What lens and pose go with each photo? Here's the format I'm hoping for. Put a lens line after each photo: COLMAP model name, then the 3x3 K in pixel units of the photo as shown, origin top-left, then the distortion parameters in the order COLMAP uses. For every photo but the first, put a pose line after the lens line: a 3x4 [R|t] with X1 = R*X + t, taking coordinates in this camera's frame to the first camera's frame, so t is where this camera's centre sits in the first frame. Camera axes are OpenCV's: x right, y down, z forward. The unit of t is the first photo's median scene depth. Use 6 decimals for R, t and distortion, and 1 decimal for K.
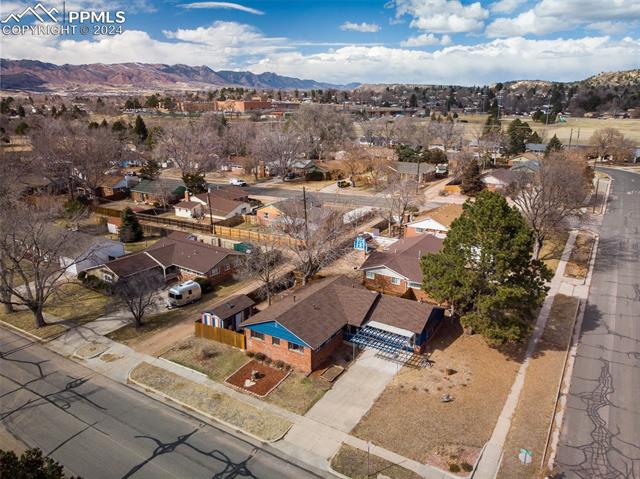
lens RADIAL K [[439.2, 0, 320.0], [0, 439.2, 239.5], [0, 0, 1]] dist [0.003179, 0.000002]
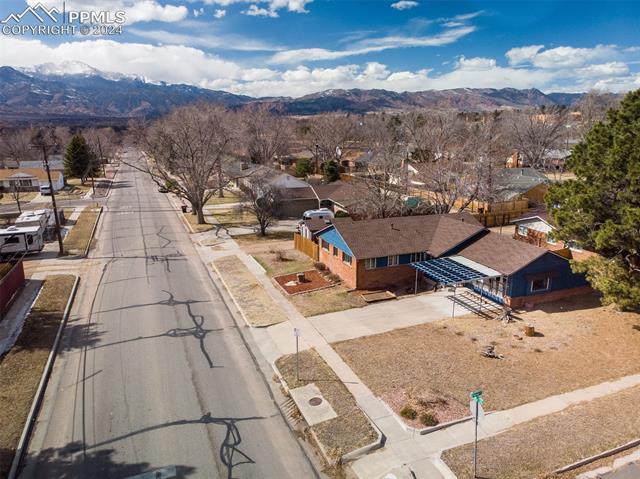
lens RADIAL K [[439.2, 0, 320.0], [0, 439.2, 239.5], [0, 0, 1]] dist [0.003179, 0.000002]
pose [[0.834537, 0.167445, -0.524891, 0.338733], [-0.162065, 0.985155, 0.056601, 0.166489], [0.526576, 0.037831, 0.849286, 0.240708]]
